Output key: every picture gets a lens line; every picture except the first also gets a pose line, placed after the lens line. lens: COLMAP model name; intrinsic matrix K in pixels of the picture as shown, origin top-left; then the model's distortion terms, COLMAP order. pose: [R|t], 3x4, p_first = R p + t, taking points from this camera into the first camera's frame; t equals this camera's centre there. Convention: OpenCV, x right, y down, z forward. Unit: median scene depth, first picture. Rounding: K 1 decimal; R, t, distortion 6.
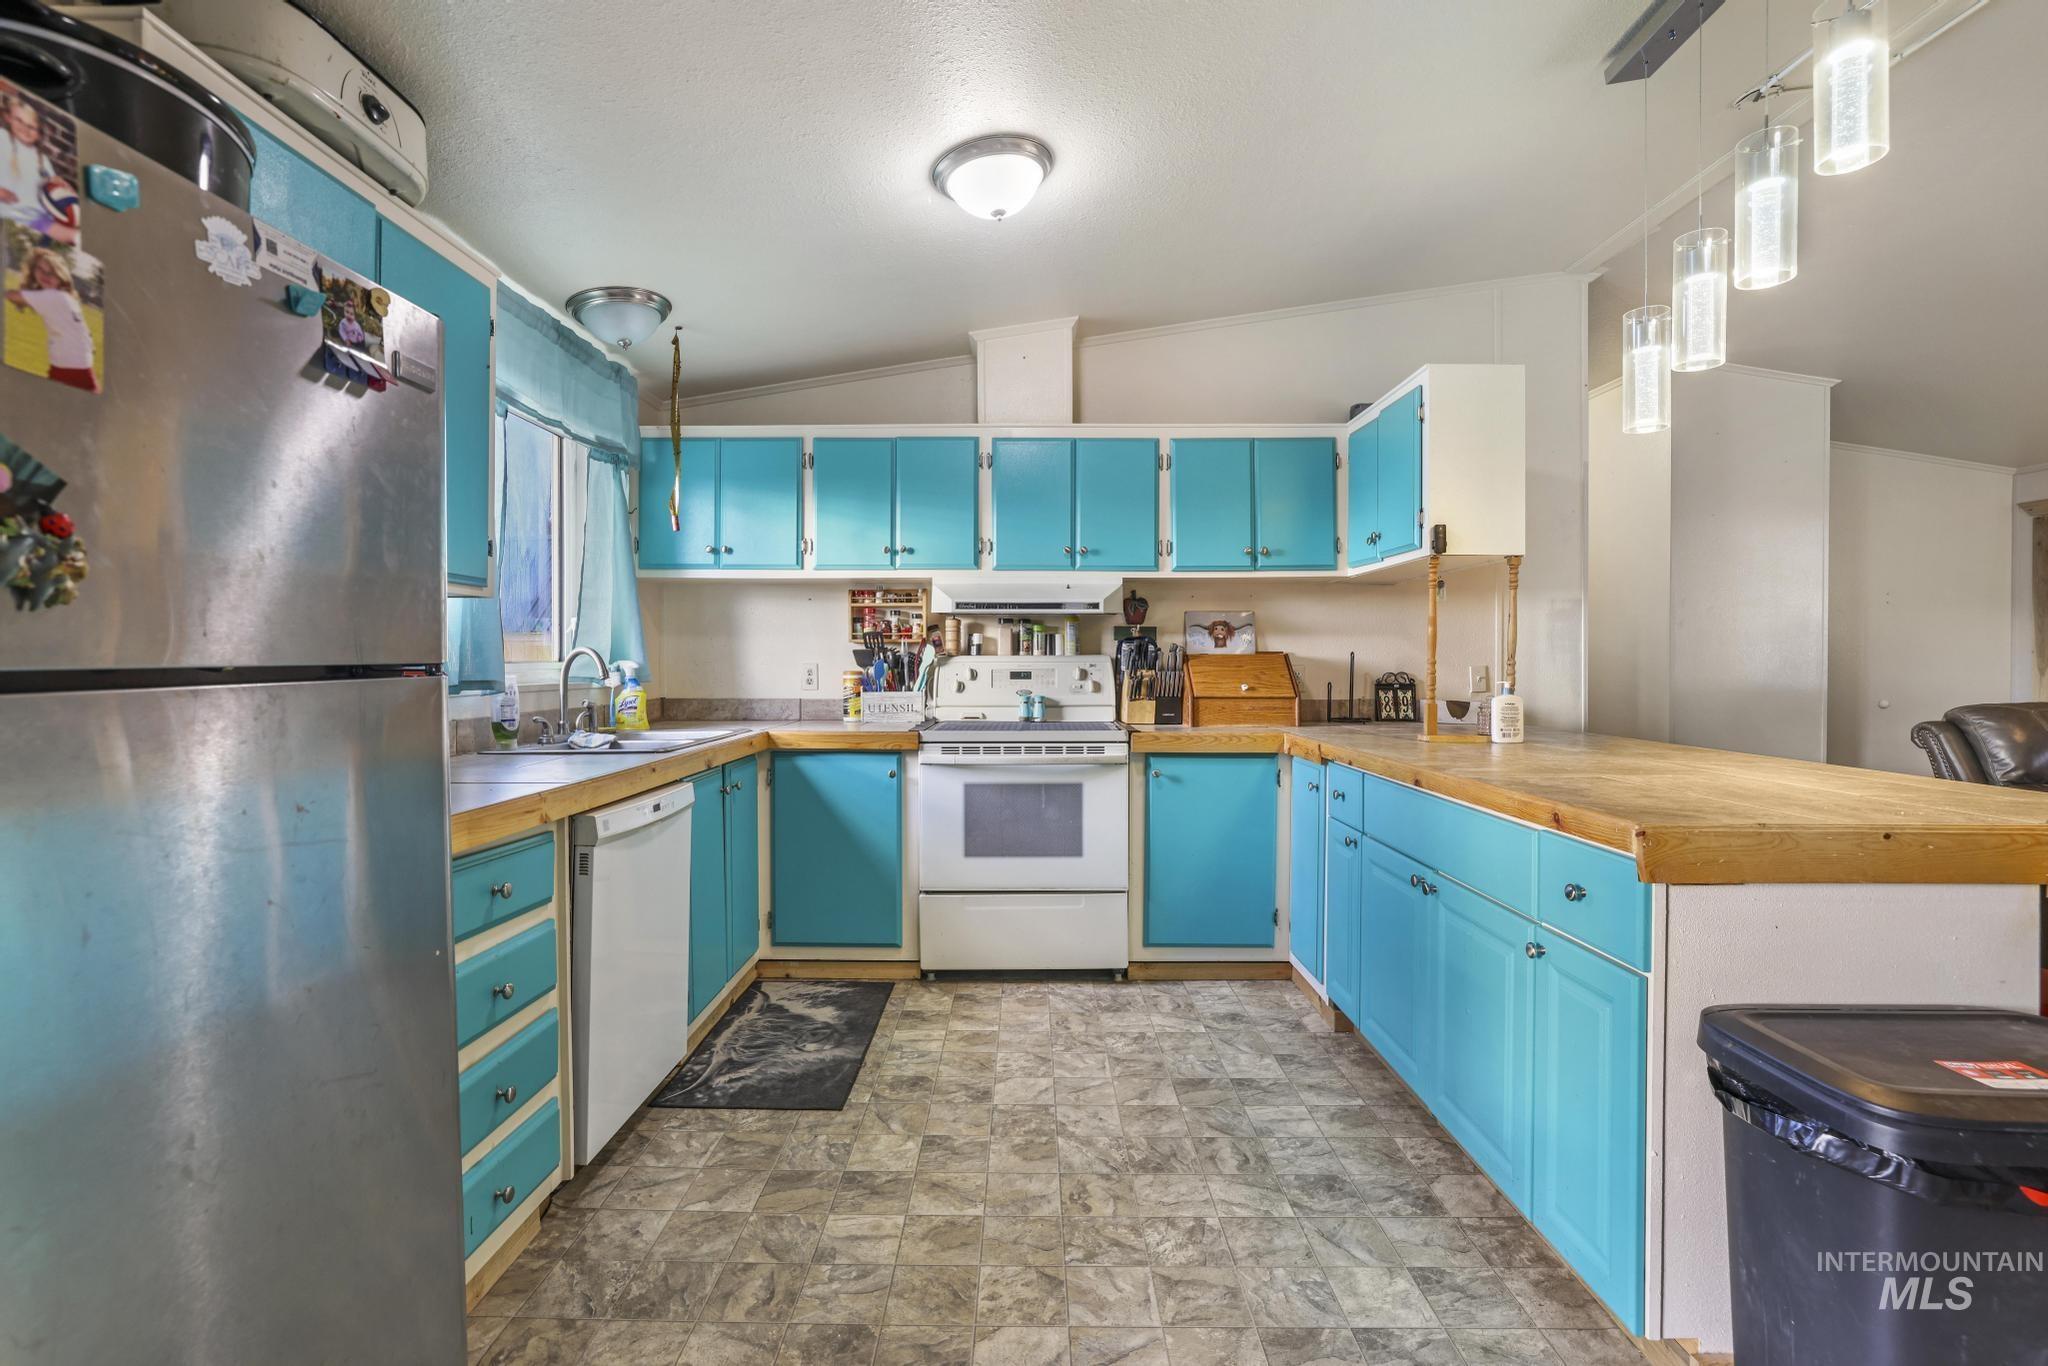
lens RADIAL K [[932.7, 0, 1020.2], [0, 932.7, 670.8], [0, 0, 1]] dist [-0.040271, 0.019163]
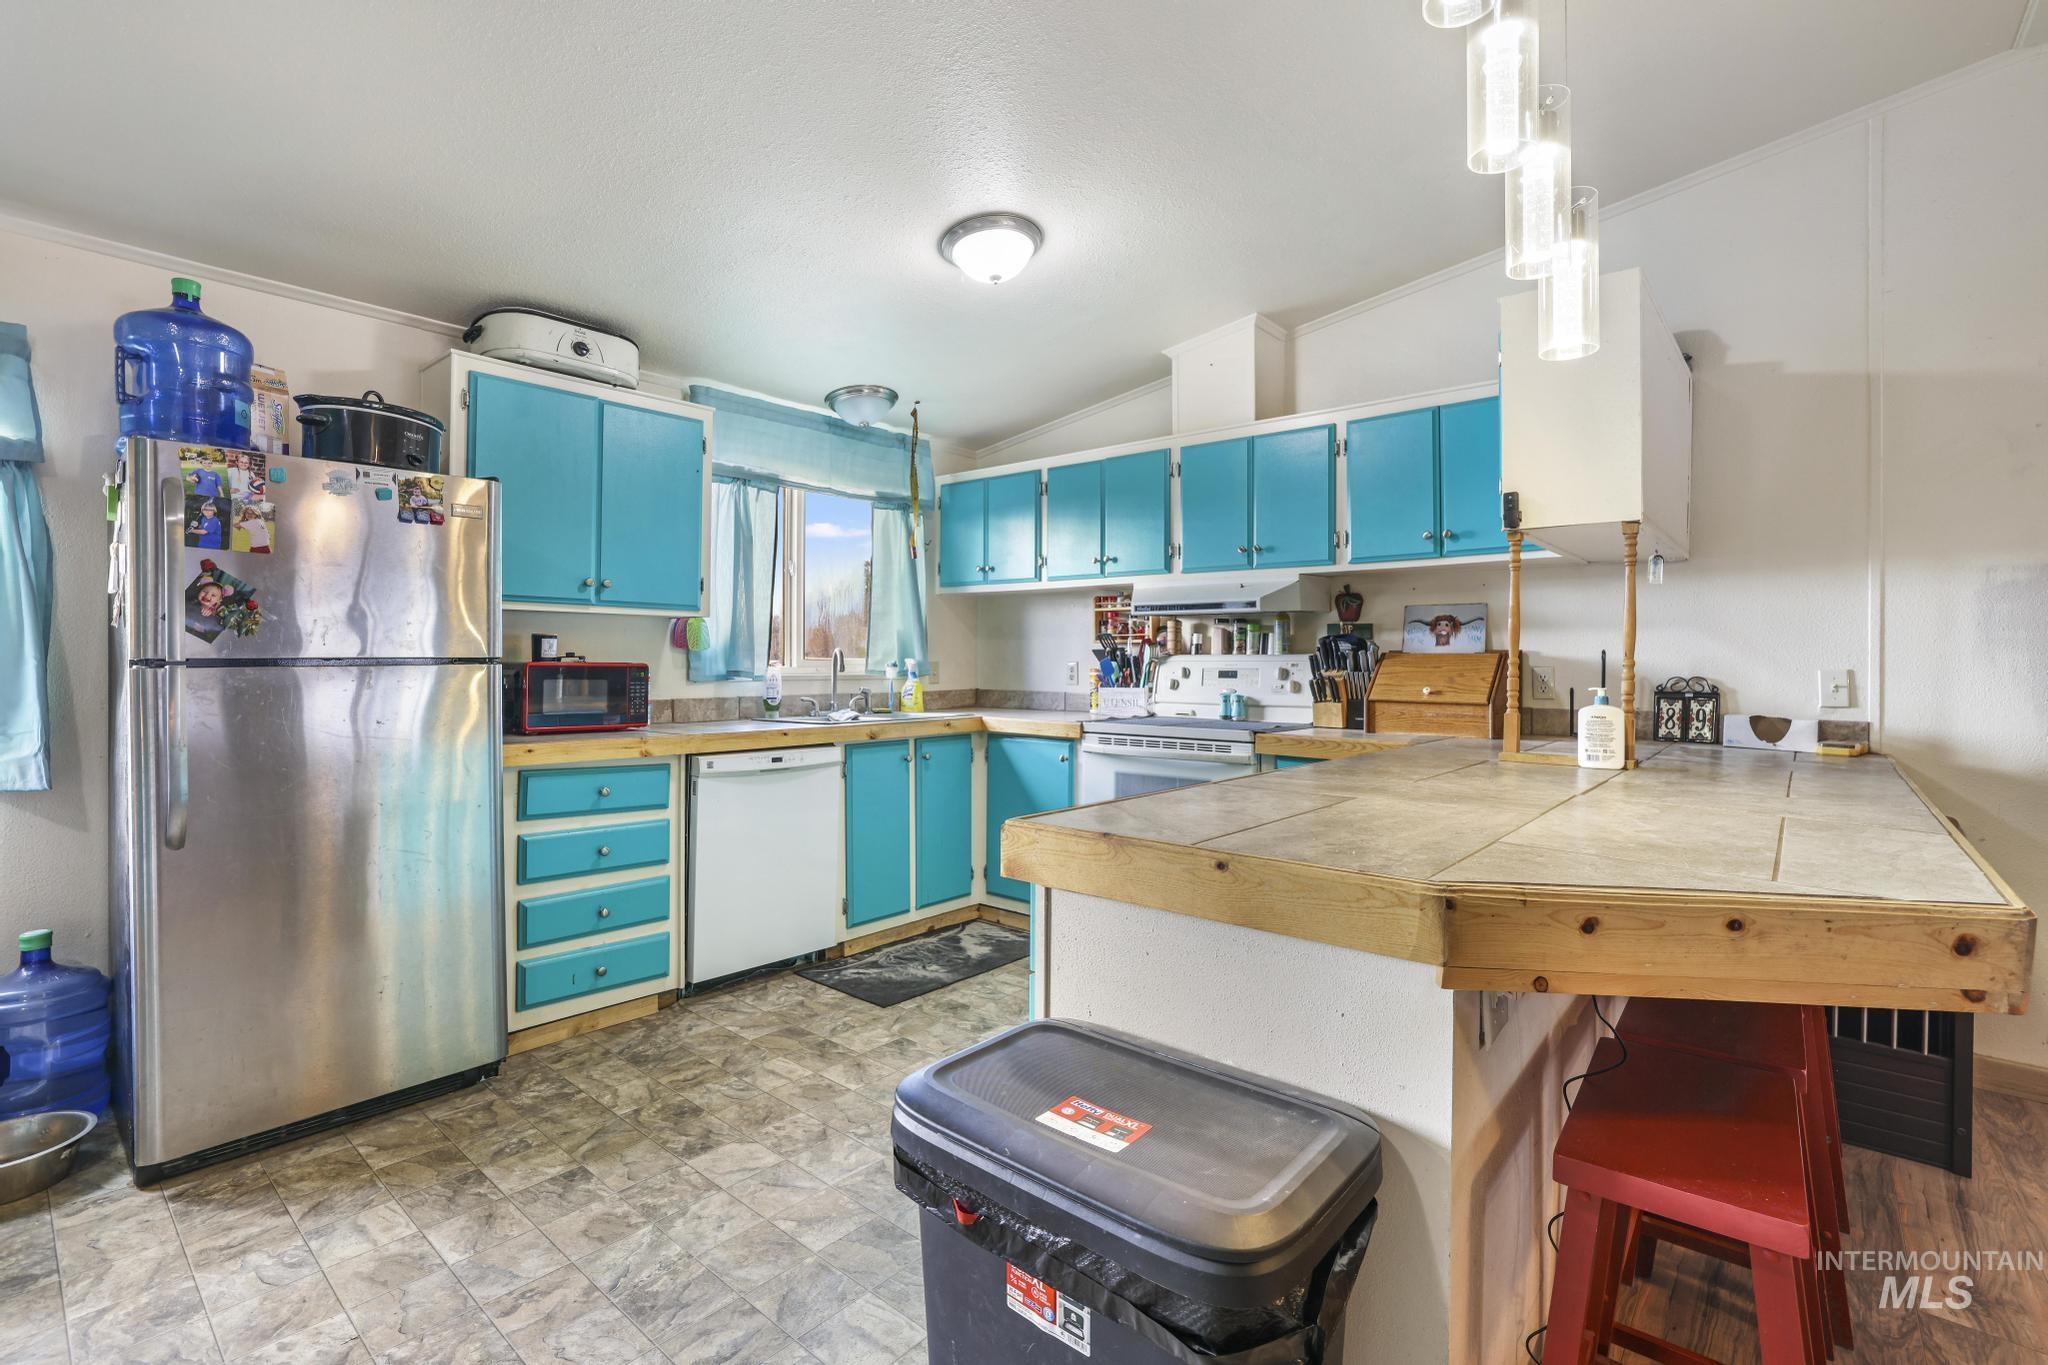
lens RADIAL K [[932.5, 0, 1012.3], [0, 932.5, 659.0], [0, 0, 1]] dist [-0.052554, 0.024209]
pose [[0.764436, 0.002904, -0.644693, 0.541917], [-0.011264, 0.999897, -0.008851, -0.000232], [0.644602, 0.014028, 0.764390, 0.087489]]
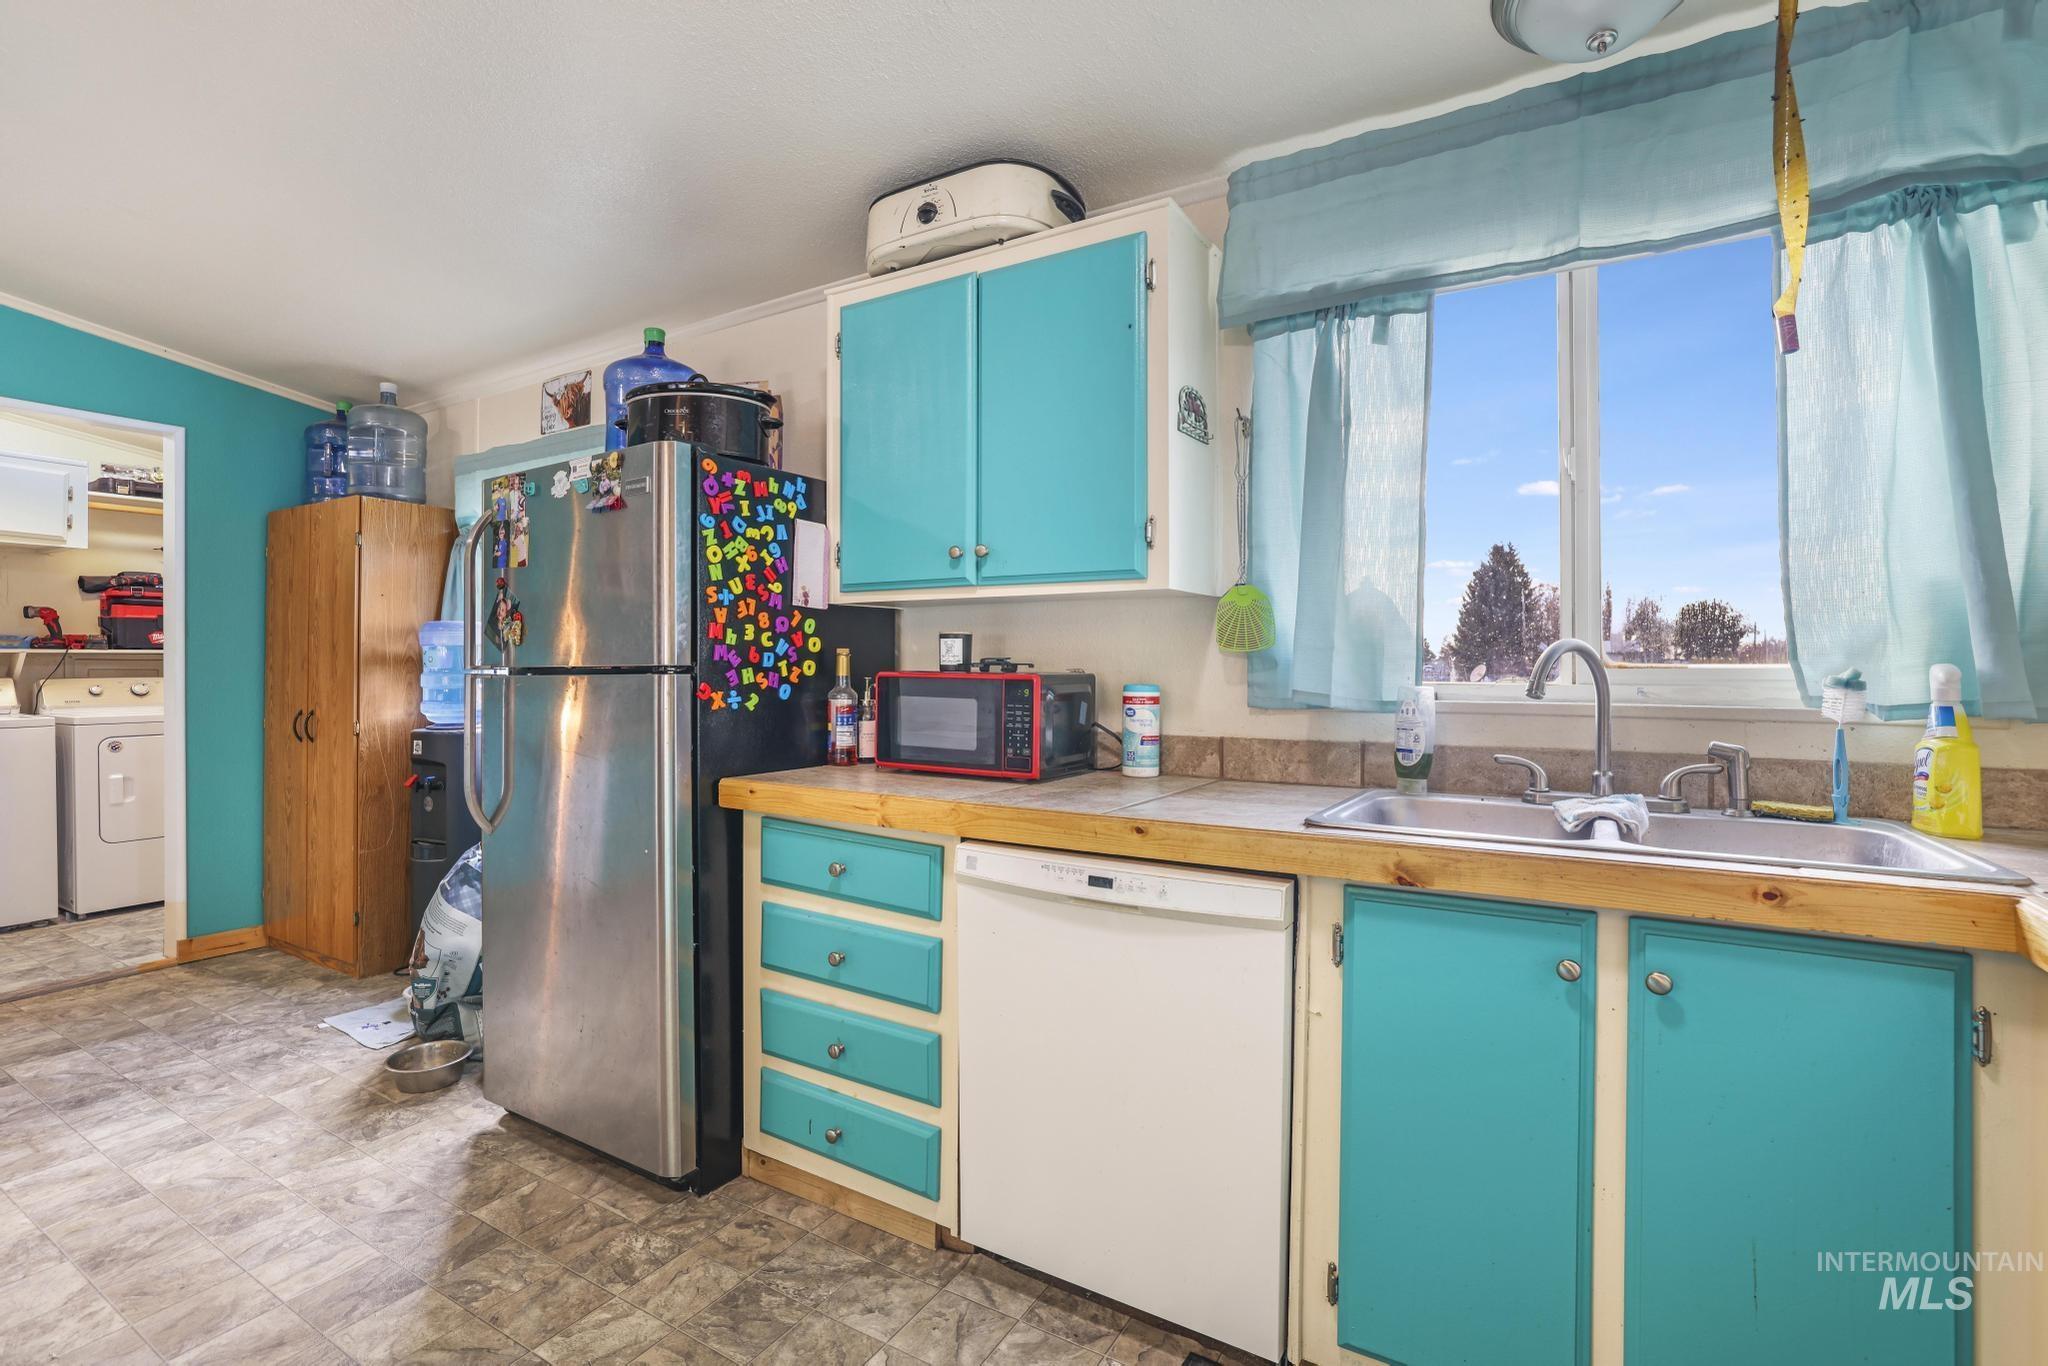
lens RADIAL K [[932.7, 0, 1020.2], [0, 932.7, 670.8], [0, 0, 1]] dist [-0.040271, 0.019163]
pose [[-0.505168, 0.004829, -0.863008, 0.147469], [-0.009818, 0.999887, 0.011341, -0.008582], [0.862965, 0.014202, -0.505064, 0.857265]]
